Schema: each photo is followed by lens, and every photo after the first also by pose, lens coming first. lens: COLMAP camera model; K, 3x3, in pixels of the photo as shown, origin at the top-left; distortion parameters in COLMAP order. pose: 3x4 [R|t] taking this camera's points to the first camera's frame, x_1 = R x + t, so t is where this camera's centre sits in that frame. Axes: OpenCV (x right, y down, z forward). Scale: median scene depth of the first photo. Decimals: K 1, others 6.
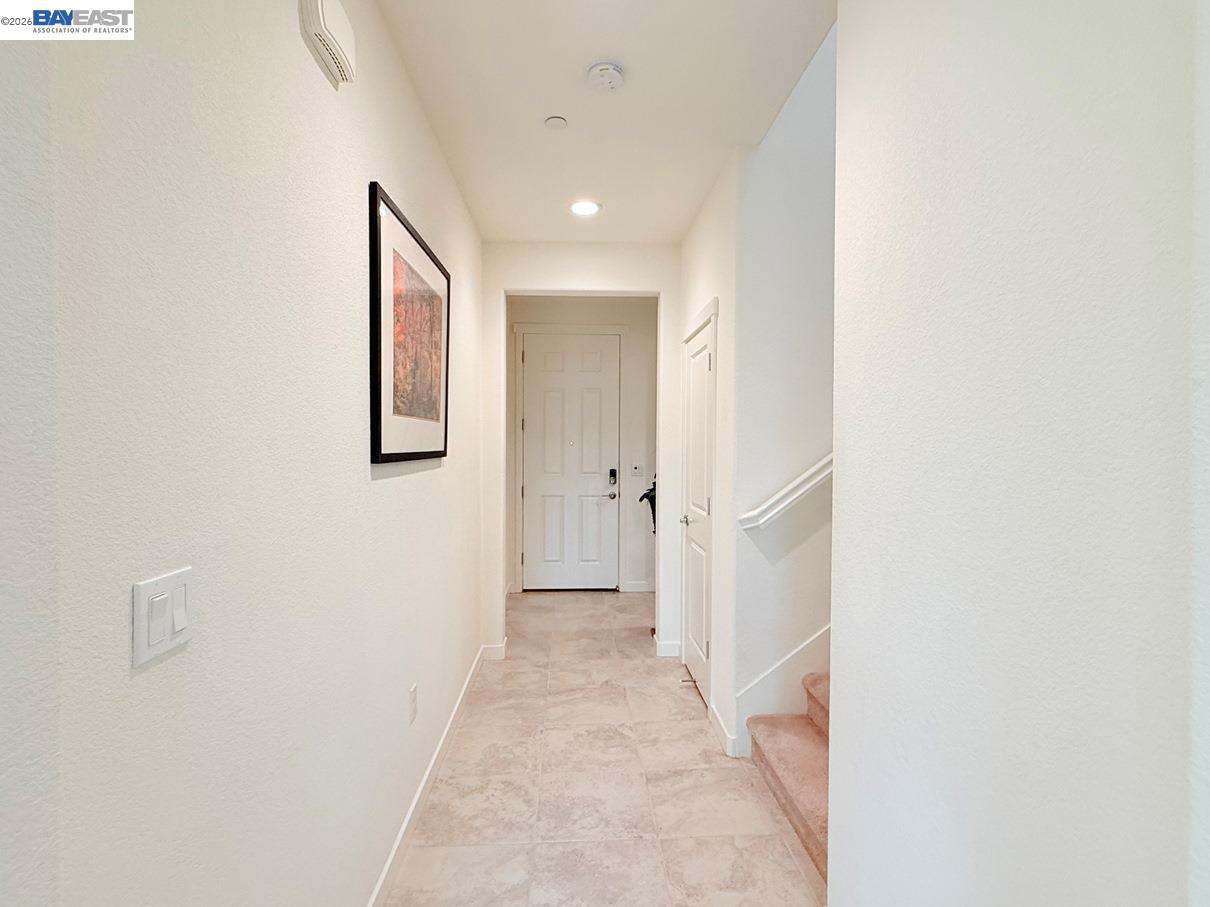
lens RADIAL K [[590.2, 0, 601.6], [0, 590.2, 451.9], [0, 0, 1]] dist [0.000786, -0.000425]
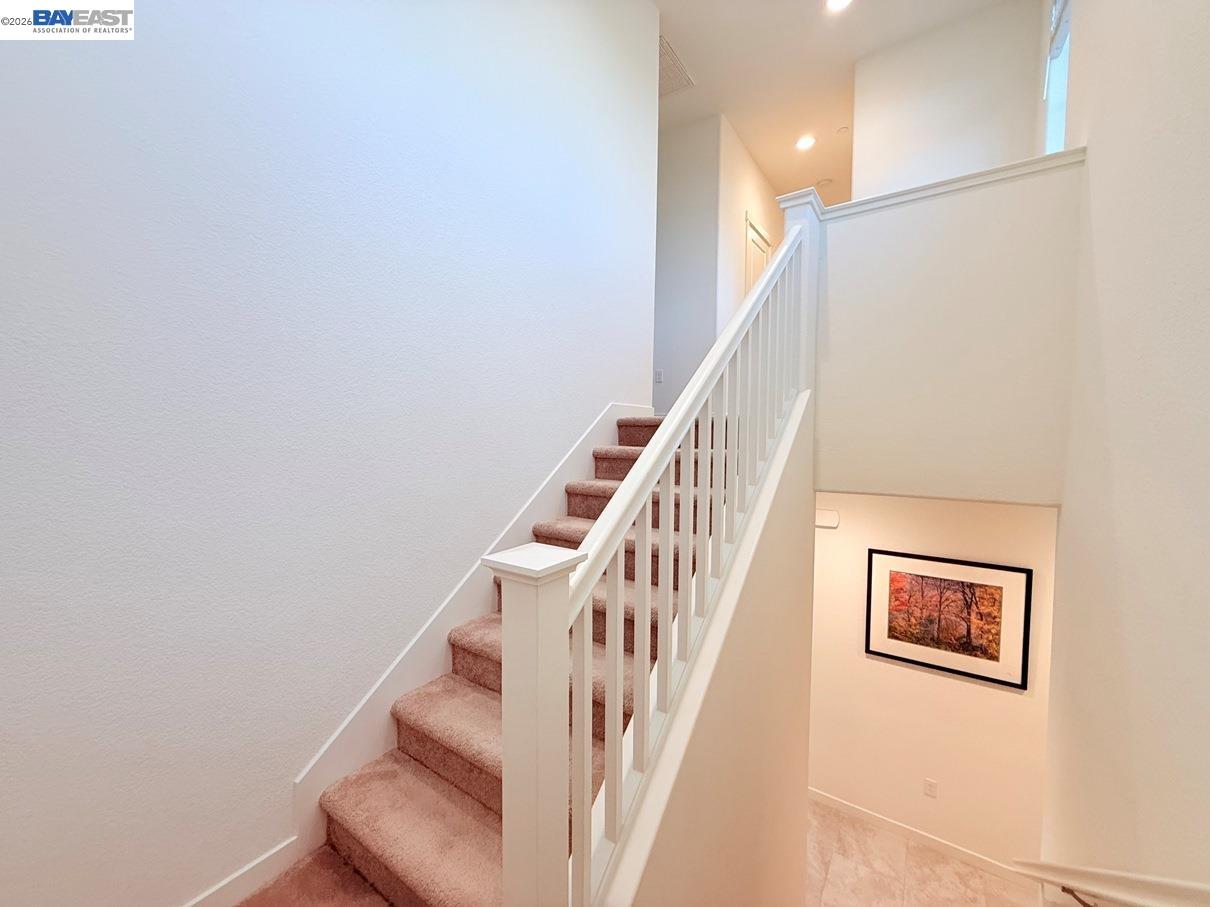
lens RADIAL K [[482.0, 0, 604.8], [0, 482.0, 452.9], [0, 0, 1]] dist [-0.001228, -0.000798]
pose [[-0.615616, 0.031691, -0.787408, 1.782196], [-0.015643, 0.998503, 0.052418, -0.857614], [0.787891, 0.044587, -0.614199, 1.203329]]
